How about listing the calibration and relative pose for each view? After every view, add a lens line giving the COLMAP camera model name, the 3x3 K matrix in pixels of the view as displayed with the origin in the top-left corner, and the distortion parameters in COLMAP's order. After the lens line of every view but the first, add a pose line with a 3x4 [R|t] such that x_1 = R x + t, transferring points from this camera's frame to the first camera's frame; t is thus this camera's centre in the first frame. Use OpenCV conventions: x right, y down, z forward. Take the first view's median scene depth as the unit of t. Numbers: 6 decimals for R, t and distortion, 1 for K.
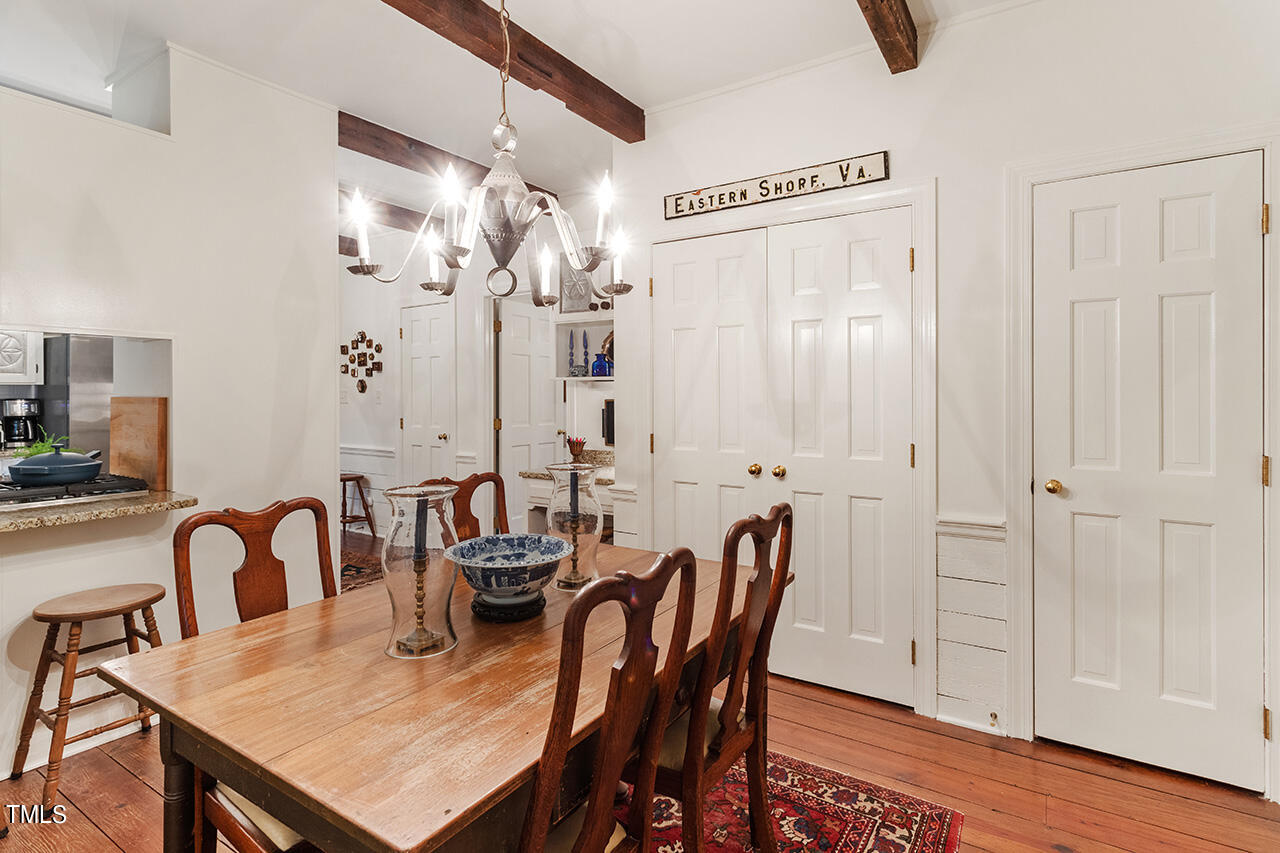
lens RADIAL K [[642.2, 0, 610.2], [0, 642.2, 392.6], [0, 0, 1]] dist [-0.001691, 0.000358]
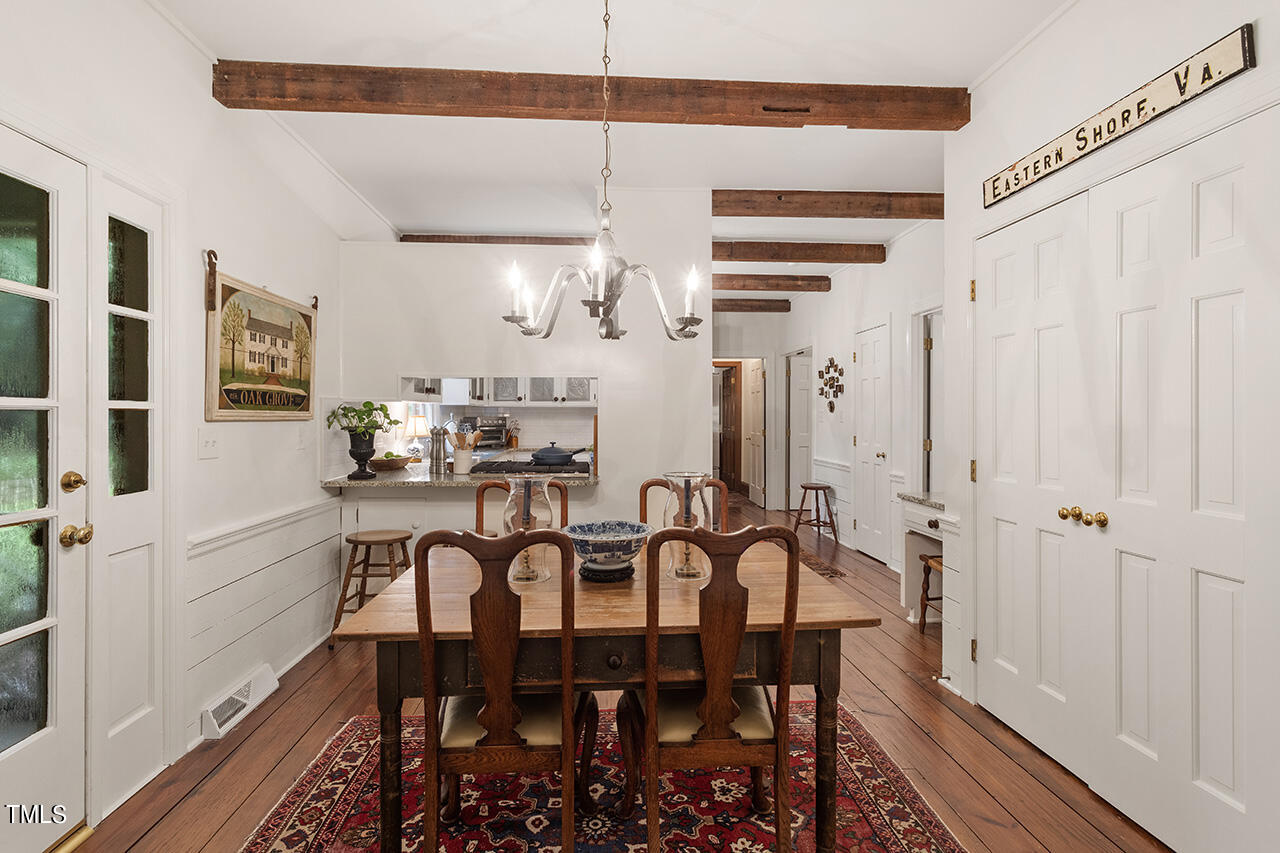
lens RADIAL K [[609.6, 0, 634.6], [0, 609.6, 416.2], [0, 0, 1]] dist [0.003306, 0.000486]
pose [[0.615647, 0.007009, -0.787991, 0.460735], [-0.002547, 0.999973, 0.006905, 0.000803], [0.788018, -0.002244, 0.615648, 0.143832]]
